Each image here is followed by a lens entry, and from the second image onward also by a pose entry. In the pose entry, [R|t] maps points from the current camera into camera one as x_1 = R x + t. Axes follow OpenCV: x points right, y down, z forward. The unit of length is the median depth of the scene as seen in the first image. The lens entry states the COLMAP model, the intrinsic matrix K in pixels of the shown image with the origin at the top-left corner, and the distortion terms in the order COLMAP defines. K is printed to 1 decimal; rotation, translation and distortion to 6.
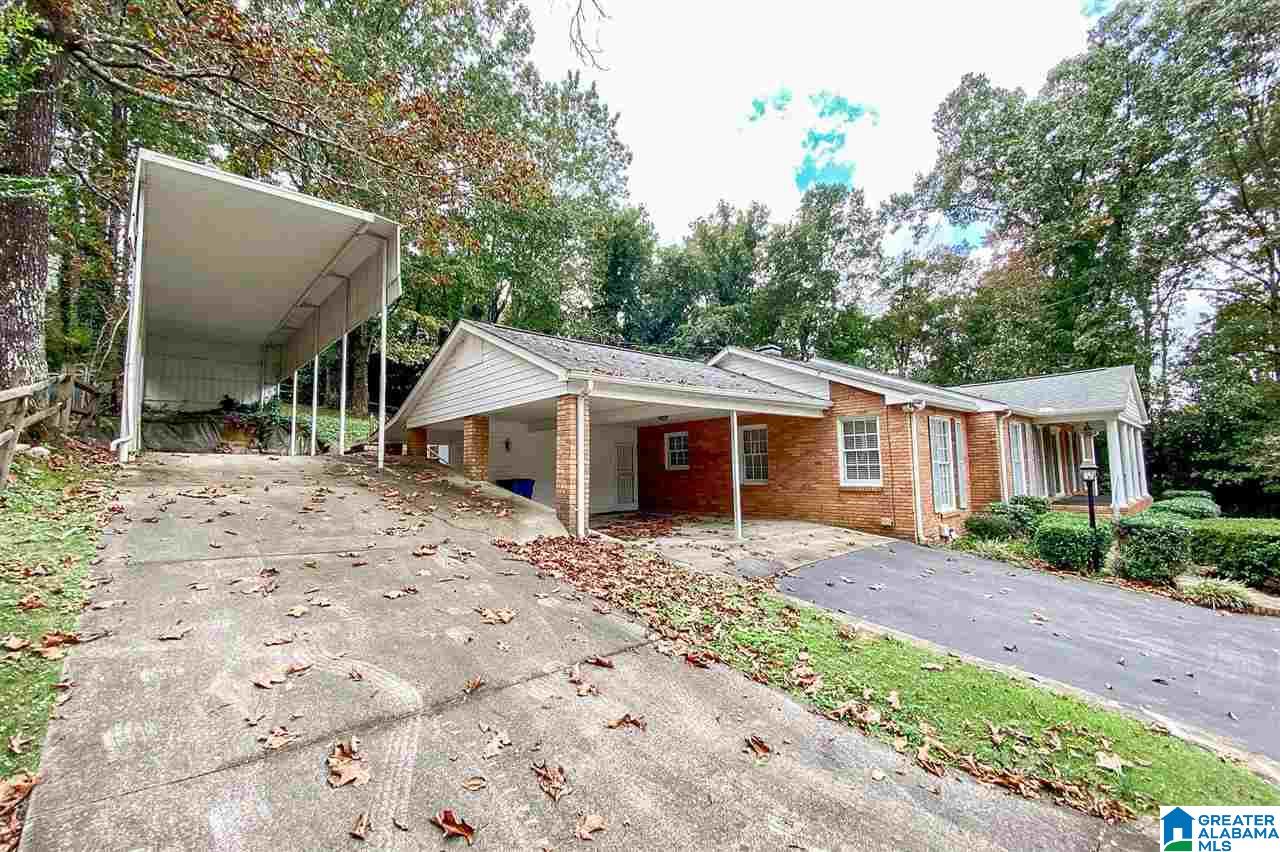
lens RADIAL K [[523.3, 0, 647.1], [0, 523.3, 424.6], [0, 0, 1]] dist [0.034508, -0.028346]
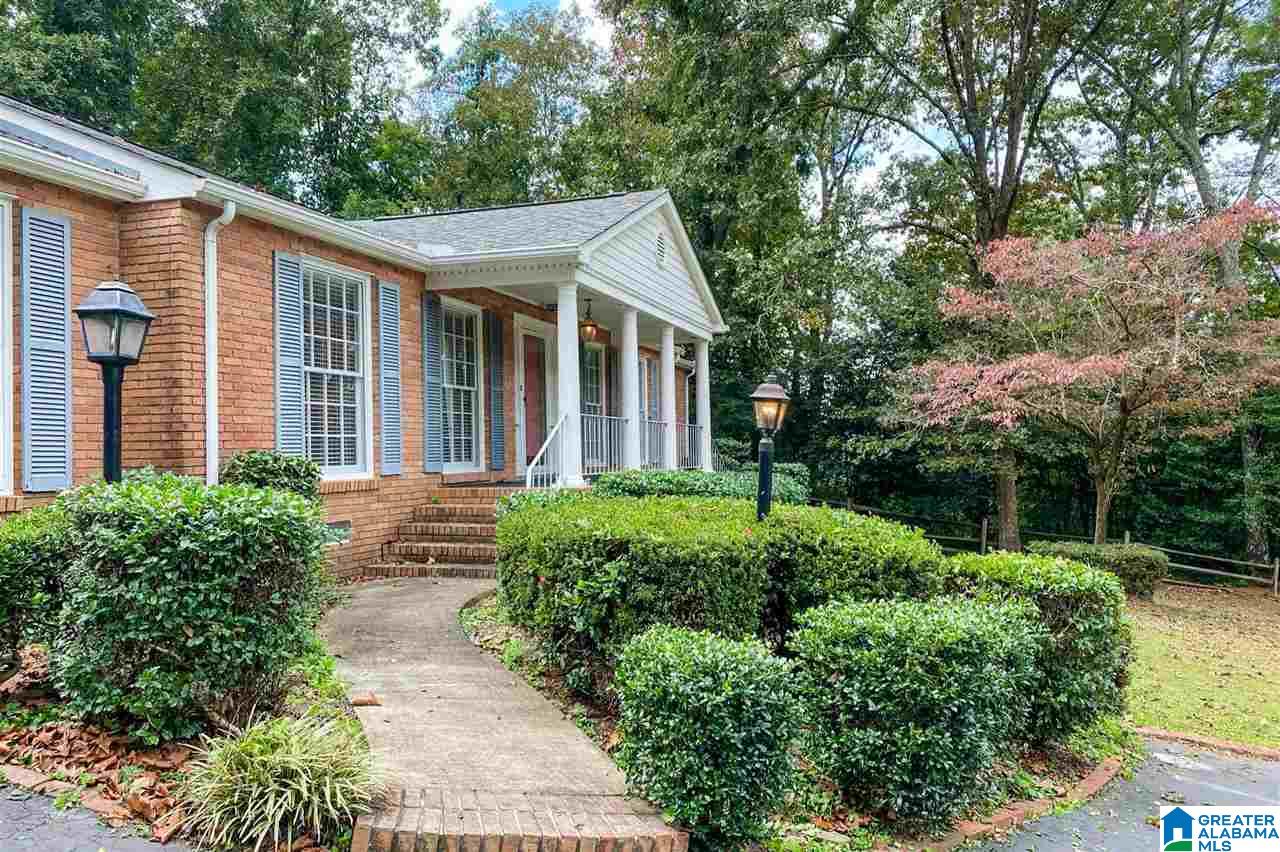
lens RADIAL K [[977.9, 0, 640.0], [0, 977.9, 426.0], [0, 0, 1]] dist [0.107853, -0.159016]
pose [[0.864732, 0.020528, 0.501814, 0.599364], [-0.049327, 0.997805, 0.044183, 0.075732], [-0.499805, -0.062960, 0.863846, 0.304327]]
